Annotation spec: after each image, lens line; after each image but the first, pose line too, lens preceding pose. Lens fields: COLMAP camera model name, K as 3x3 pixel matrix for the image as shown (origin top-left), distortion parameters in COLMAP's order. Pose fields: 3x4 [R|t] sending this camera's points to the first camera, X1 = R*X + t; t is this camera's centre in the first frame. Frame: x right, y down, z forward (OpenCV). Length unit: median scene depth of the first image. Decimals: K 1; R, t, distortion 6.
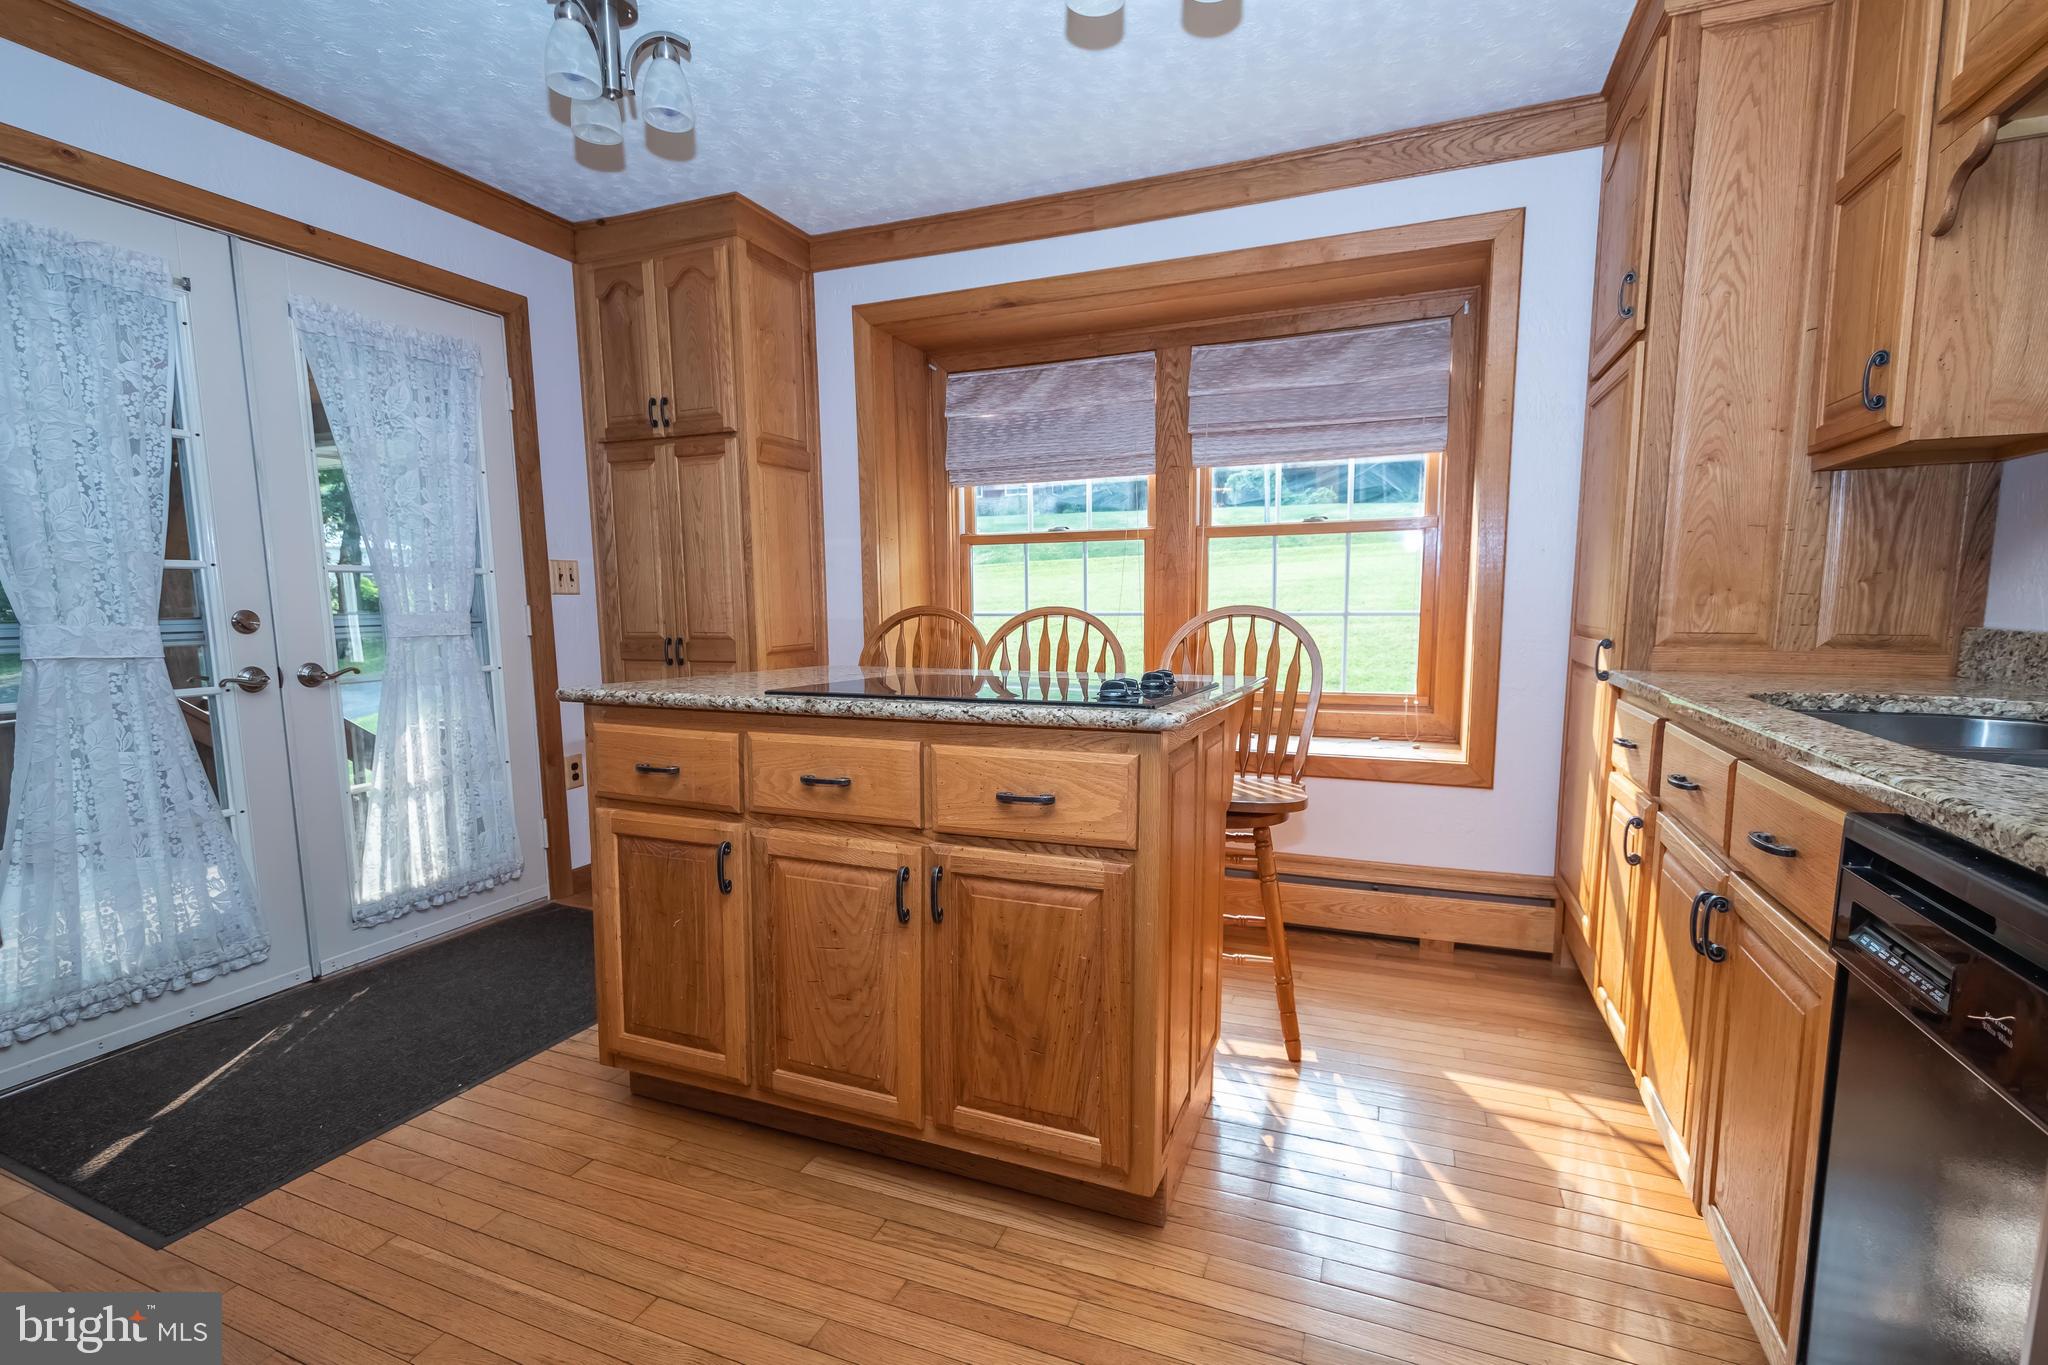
lens RADIAL K [[897.7, 0, 1017.3], [0, 897.7, 708.1], [0, 0, 1]] dist [0.002860, -0.000262]
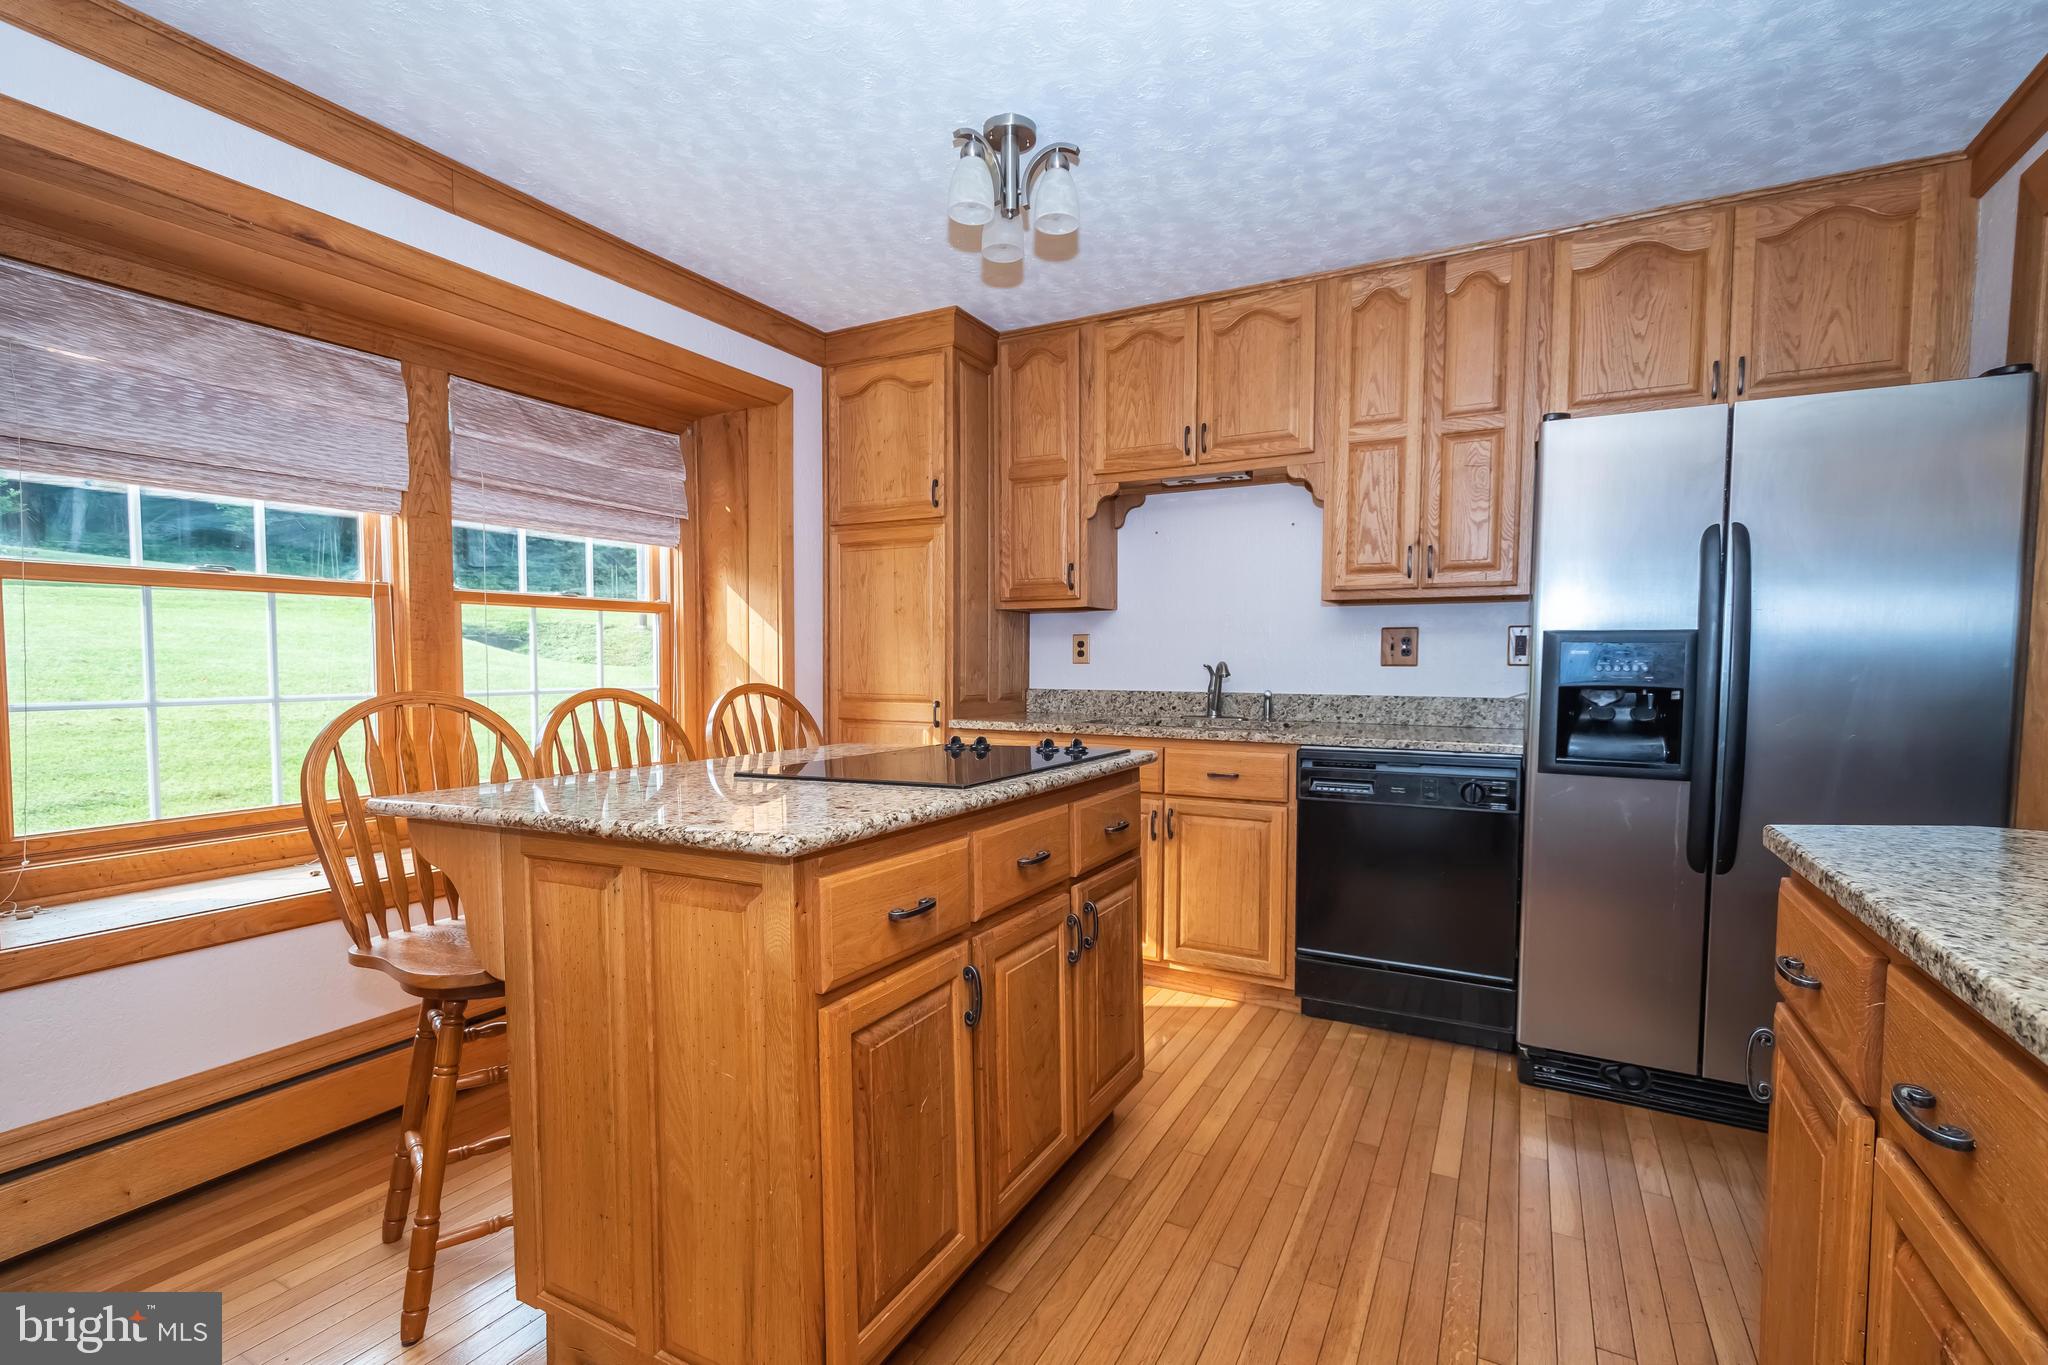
lens RADIAL K [[940.3, 0, 1006.1], [0, 940.3, 703.8], [0, 0, 1]] dist [0.001977, -0.000382]
pose [[0.112890, -0.037775, 0.992889, -0.647069], [0.120809, 0.992385, 0.024020, -0.062971], [-0.986236, 0.117238, 0.116594, 0.447384]]
